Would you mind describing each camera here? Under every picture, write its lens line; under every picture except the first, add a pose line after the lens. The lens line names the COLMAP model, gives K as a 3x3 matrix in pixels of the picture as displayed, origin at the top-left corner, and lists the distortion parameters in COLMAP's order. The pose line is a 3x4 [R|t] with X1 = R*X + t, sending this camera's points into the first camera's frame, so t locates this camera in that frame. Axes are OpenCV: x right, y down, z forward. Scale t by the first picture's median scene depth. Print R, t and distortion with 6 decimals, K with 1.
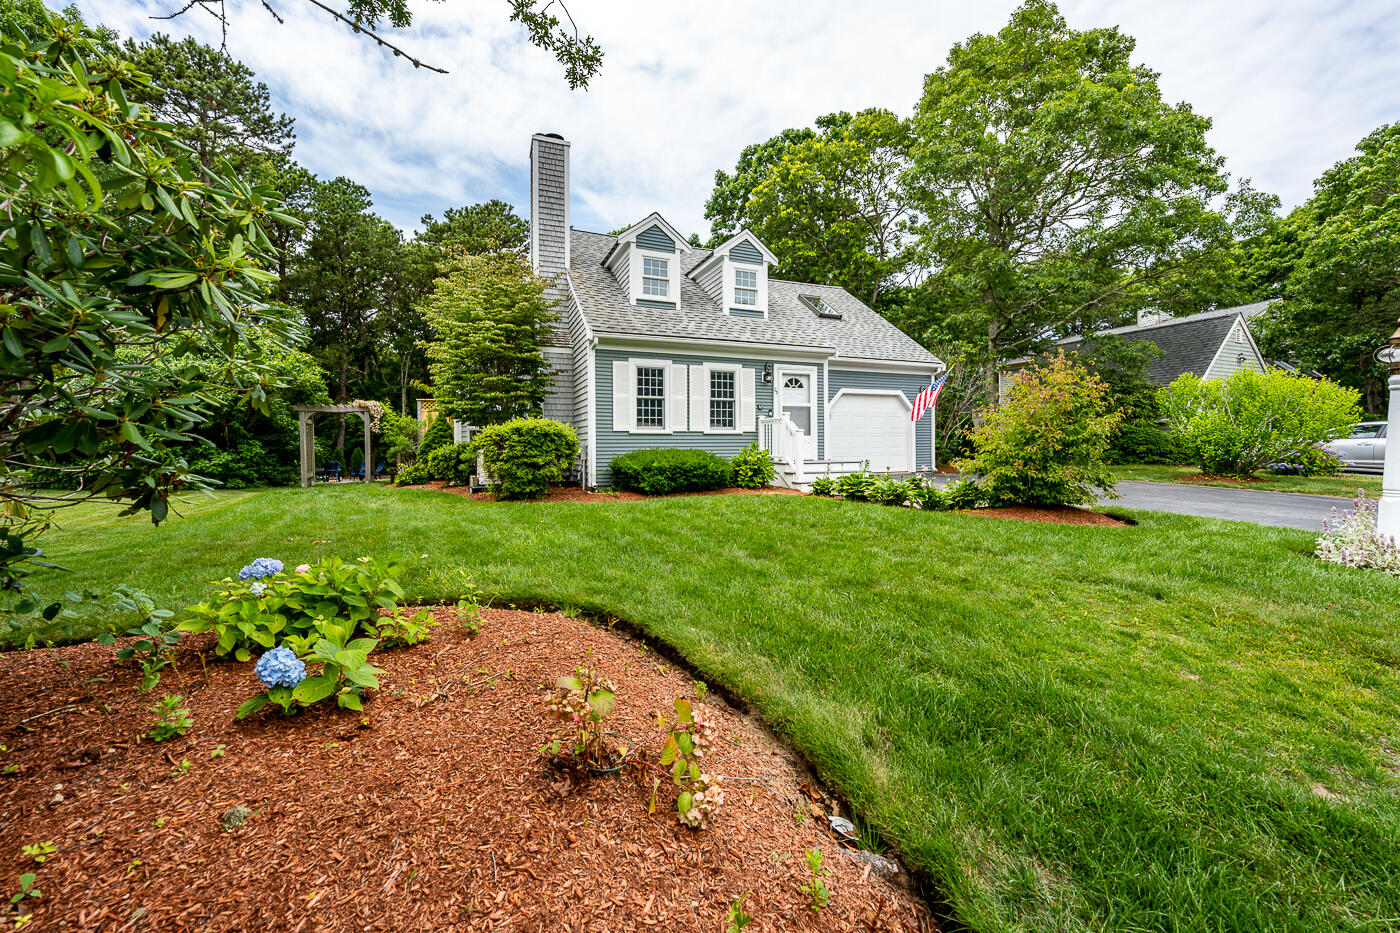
lens RADIAL K [[539.5, 0, 702.2], [0, 539.5, 439.2], [0, 0, 1]] dist [-0.001657, -0.000206]
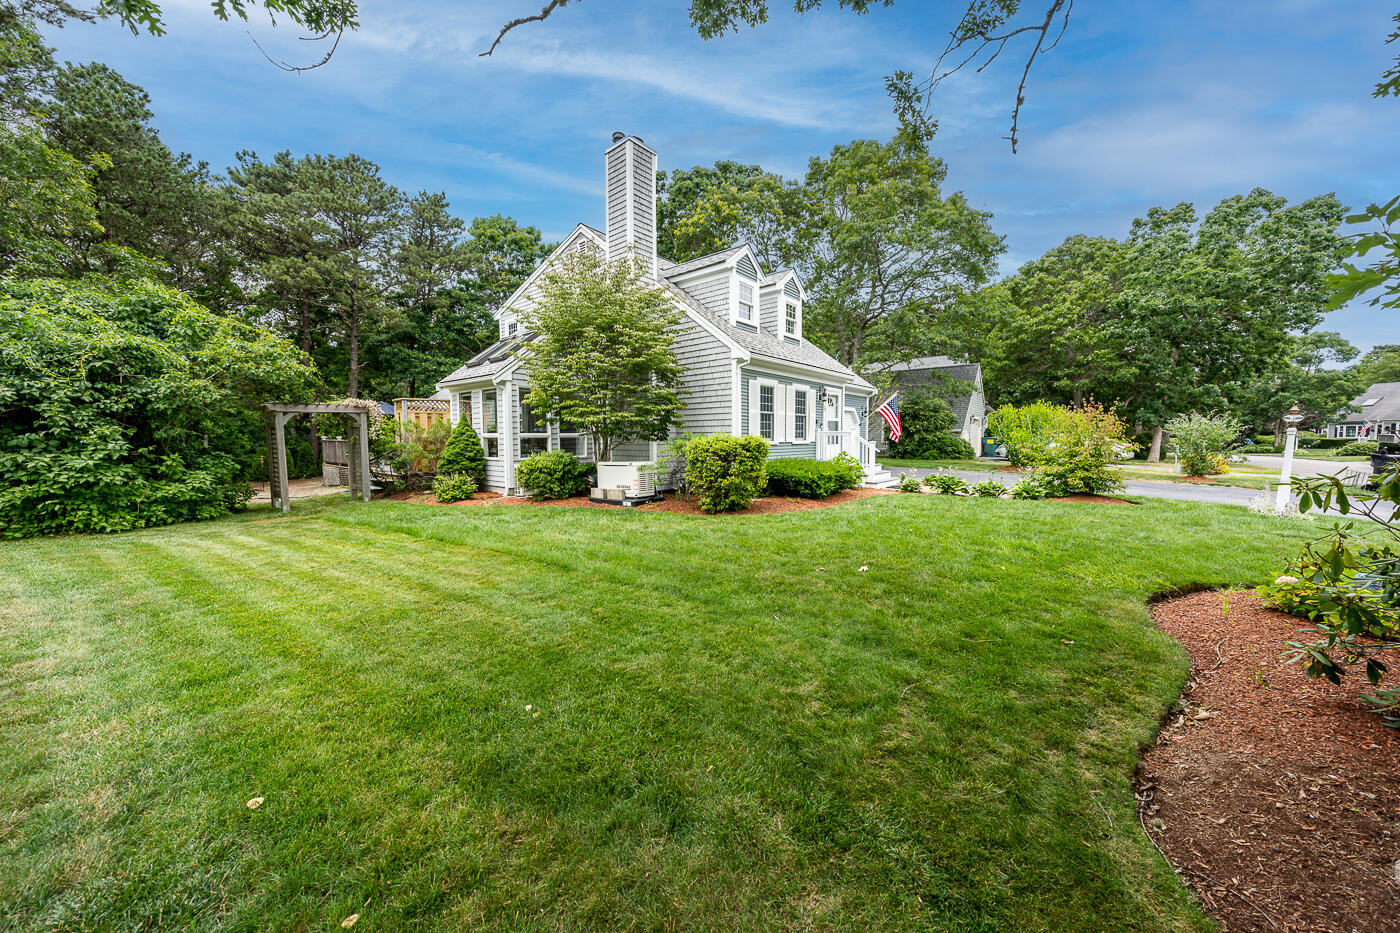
lens RADIAL K [[479.6, 0, 698.9], [0, 479.6, 462.6], [0, 0, 1]] dist [-0.002653, -0.000004]
pose [[0.888718, -0.021460, 0.457951, -0.624258], [-0.007102, 0.998140, 0.060556, -0.029883], [-0.458398, -0.057070, 0.886913, 0.148911]]
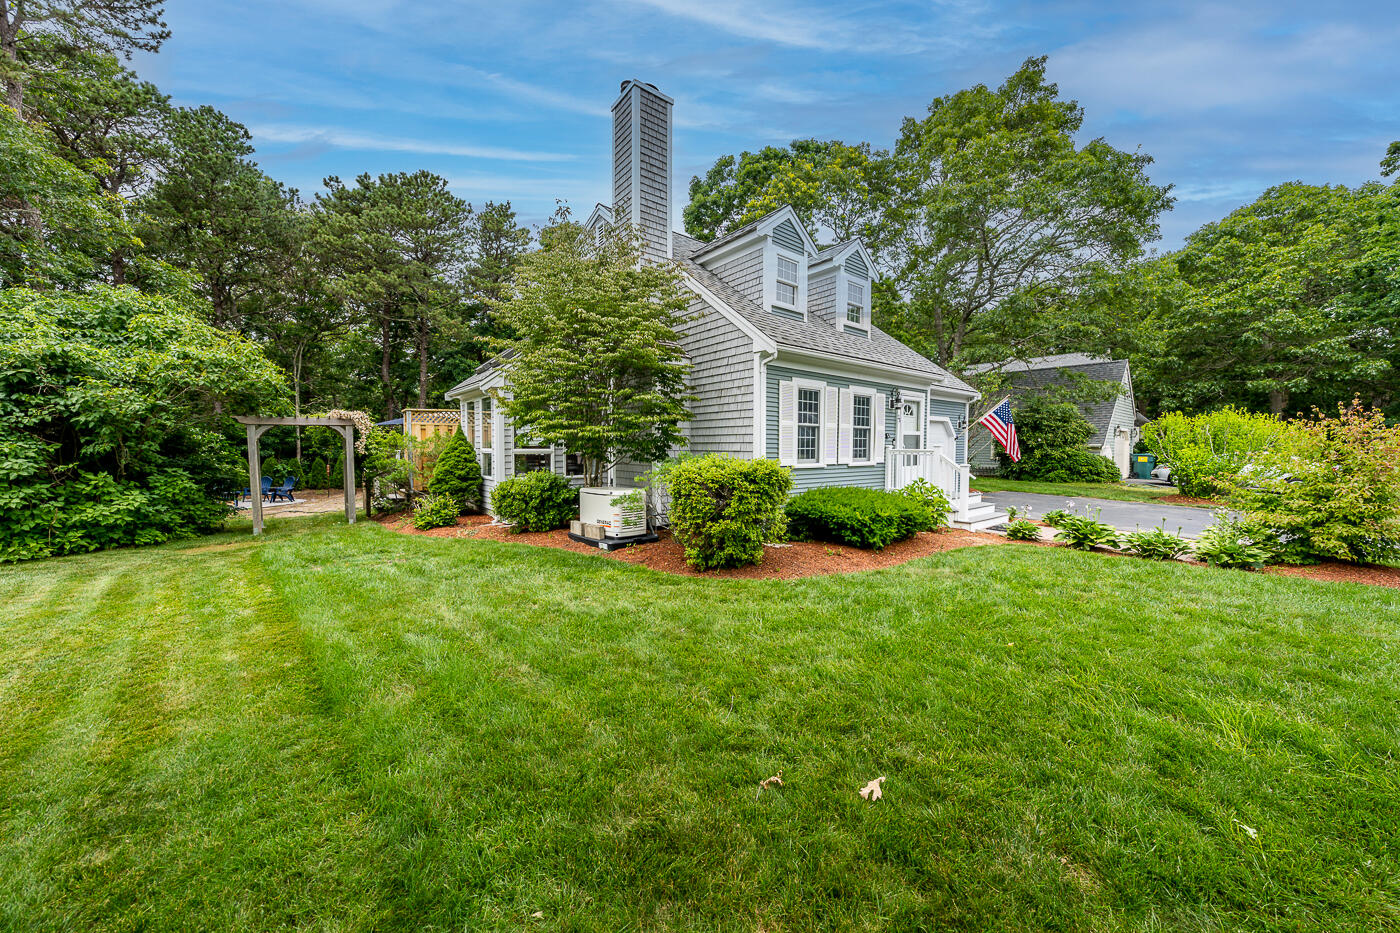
lens RADIAL K [[479.6, 0, 698.9], [0, 479.6, 462.6], [0, 0, 1]] dist [-0.002653, -0.000004]
pose [[0.960459, 0.001225, 0.278419, -0.427033], [-0.014141, 0.998914, 0.044384, -0.045031], [-0.278062, -0.046566, 0.959434, 0.293664]]
